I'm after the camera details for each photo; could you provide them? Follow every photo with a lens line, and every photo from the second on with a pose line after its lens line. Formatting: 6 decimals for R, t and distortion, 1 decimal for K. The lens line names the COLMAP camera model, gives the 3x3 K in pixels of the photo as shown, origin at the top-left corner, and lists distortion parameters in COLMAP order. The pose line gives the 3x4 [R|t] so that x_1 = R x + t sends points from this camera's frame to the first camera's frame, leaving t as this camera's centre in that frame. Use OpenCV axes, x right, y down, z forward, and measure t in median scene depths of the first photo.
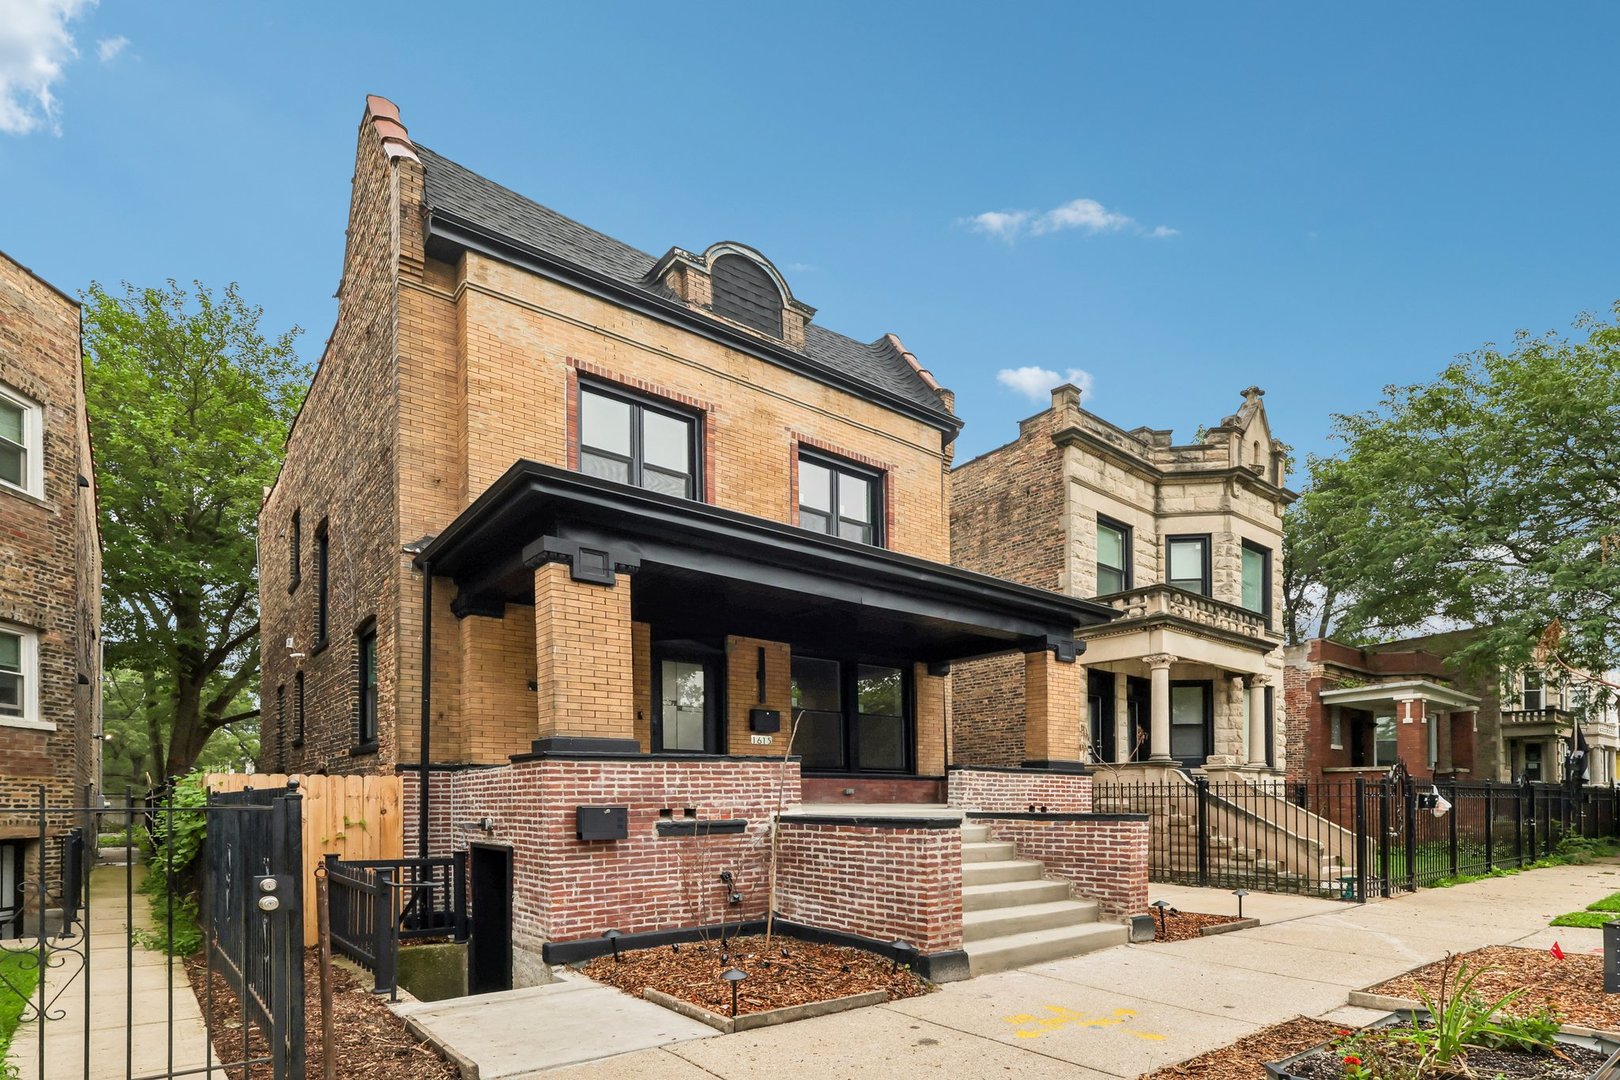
lens RADIAL K [[762.8, 0, 798.9], [0, 762.8, 520.9], [0, 0, 1]] dist [-0.000523, -0.000022]
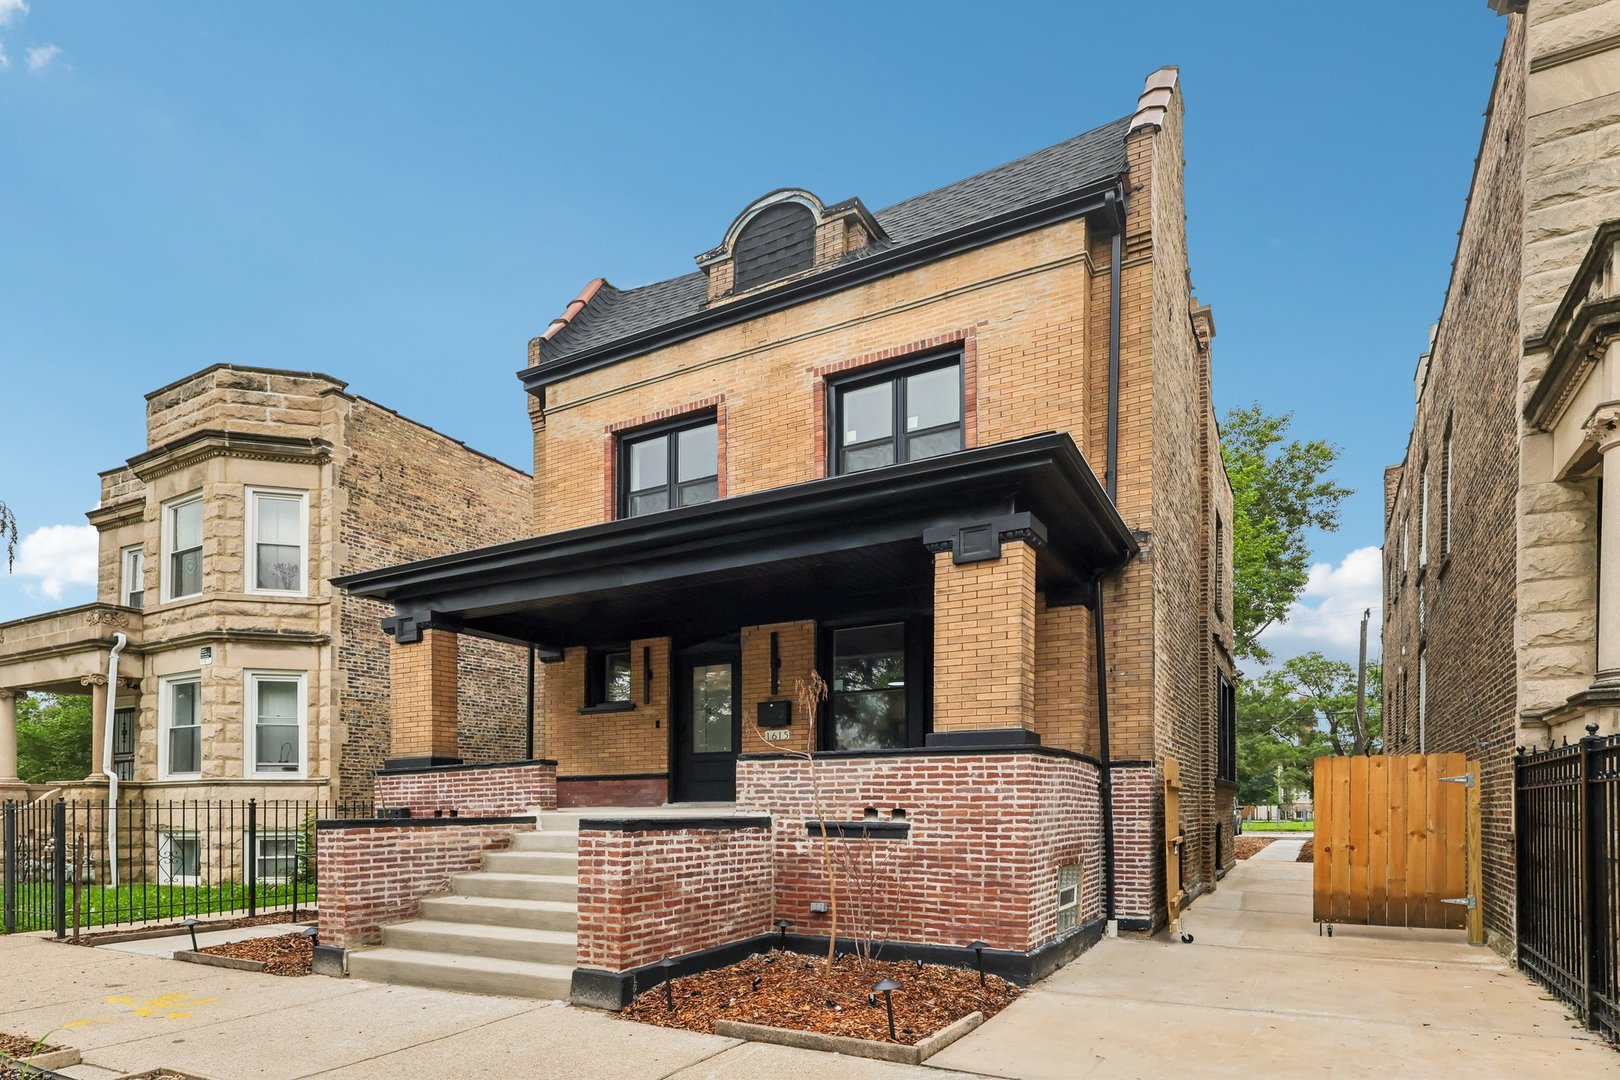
lens RADIAL K [[840.1, 0, 814.4], [0, 840.1, 531.7], [0, 0, 1]] dist [-0.003594, -0.000362]
pose [[0.422085, -0.283815, -0.860984, 0.887506], [0.317904, 0.935759, -0.152616, 0.230787], [0.848988, -0.209293, 0.485196, 0.616866]]
